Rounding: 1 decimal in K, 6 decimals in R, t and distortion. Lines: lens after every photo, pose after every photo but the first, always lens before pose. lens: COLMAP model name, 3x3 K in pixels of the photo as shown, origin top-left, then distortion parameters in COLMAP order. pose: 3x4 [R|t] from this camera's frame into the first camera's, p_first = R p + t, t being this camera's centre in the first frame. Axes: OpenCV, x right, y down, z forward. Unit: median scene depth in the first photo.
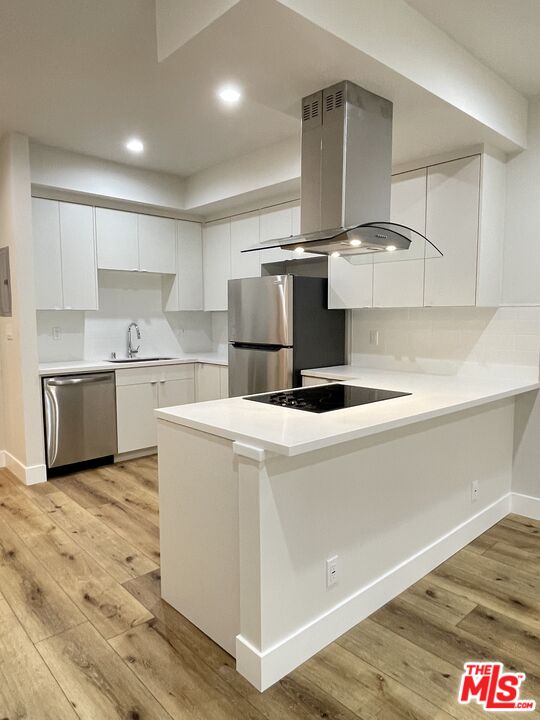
lens RADIAL K [[480.8, 0, 270.0], [0, 480.8, 360.0], [0, 0, 1]] dist [0.001416, -0.003472]
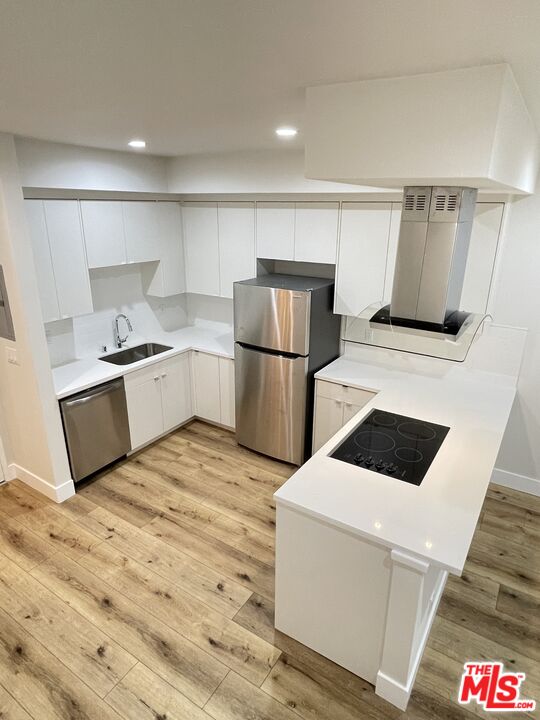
lens RADIAL K [[438.5, 0, 270.0], [0, 438.5, 360.0], [0, 0, 1]] dist [-0.003751, 0.001218]
pose [[0.965967, -0.076513, 0.247089, -0.333291], [0.012858, 0.968273, 0.249565, -0.311967], [-0.258344, -0.237895, 0.936304, 0.101240]]
